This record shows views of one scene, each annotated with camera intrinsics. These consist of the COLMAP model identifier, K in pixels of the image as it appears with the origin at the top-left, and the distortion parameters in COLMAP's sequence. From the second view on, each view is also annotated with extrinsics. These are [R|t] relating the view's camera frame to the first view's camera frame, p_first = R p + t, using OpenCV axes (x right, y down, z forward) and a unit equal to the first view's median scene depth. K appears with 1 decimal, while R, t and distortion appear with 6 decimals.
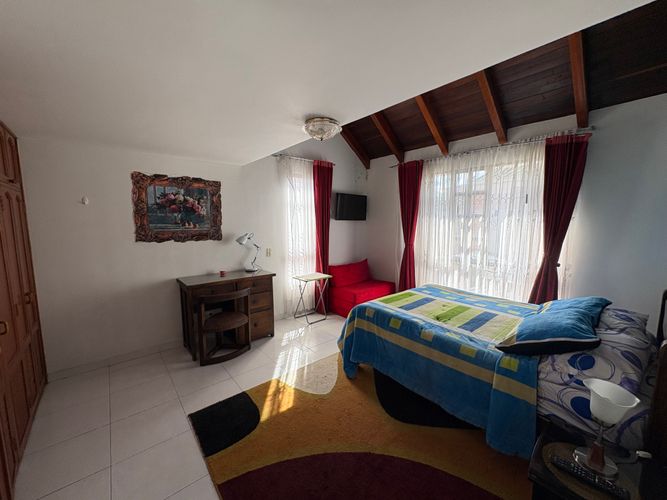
lens RADIAL K [[265.3, 0, 334.4], [0, 265.3, 249.2], [0, 0, 1]] dist [0.002378, 0.000005]
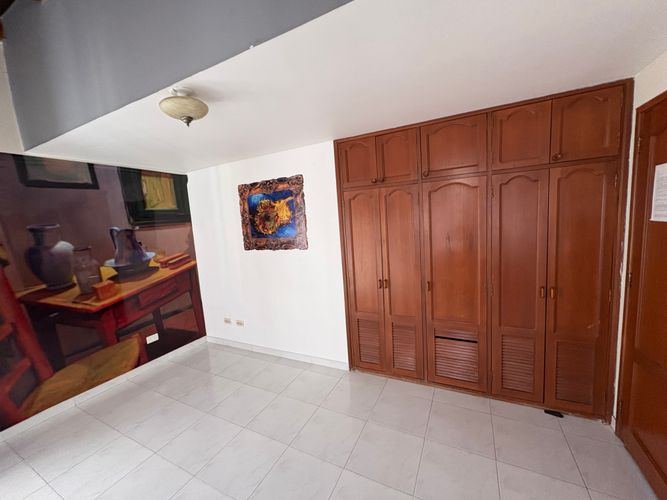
lens RADIAL K [[265.3, 0, 331.9], [0, 265.3, 251.3], [0, 0, 1]] dist [0.002378, 0.000005]
pose [[0.382626, 0.084113, -0.920066, 0.379731], [-0.025007, 0.996425, 0.080694, -0.106814], [0.923565, -0.007868, 0.383362, 0.841851]]
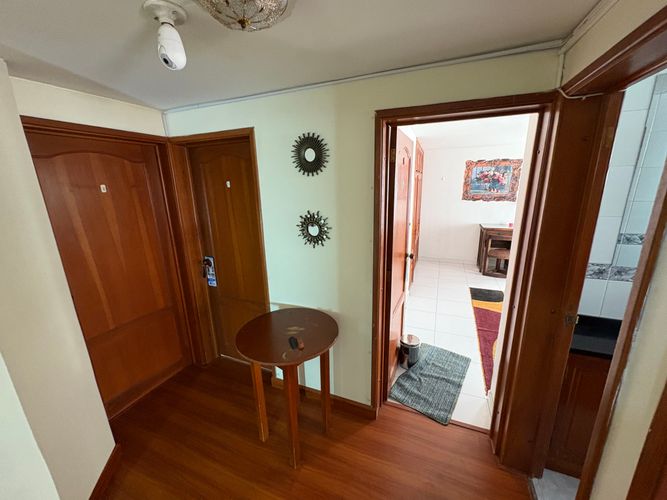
lens RADIAL K [[265.3, 0, 334.8], [0, 265.3, 247.2], [0, 0, 1]] dist [0.002378, 0.000005]
pose [[0.468482, 0.208019, -0.858634, 0.441122], [-0.077674, 0.977820, 0.194513, 0.002580], [0.880052, -0.024432, 0.474249, -0.592359]]
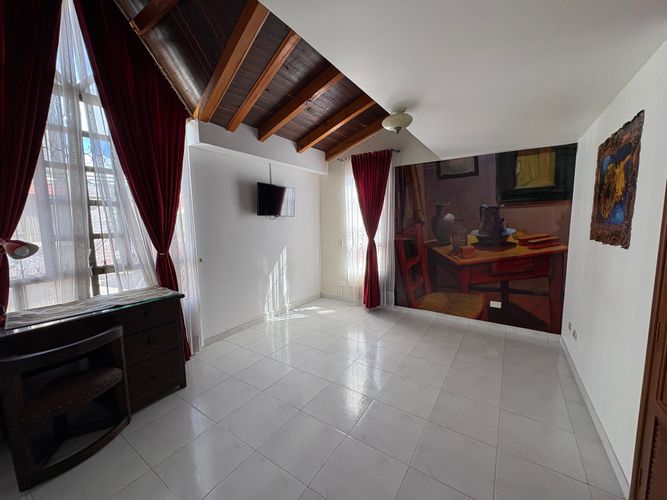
lens RADIAL K [[265.3, 0, 330.9], [0, 265.3, 252.2], [0, 0, 1]] dist [0.002378, 0.000005]
pose [[-0.962163, 0.042865, -0.269082, 0.195819], [-0.015716, 0.977173, 0.211862, -0.129396], [0.272022, 0.208075, -0.939526, 1.437983]]
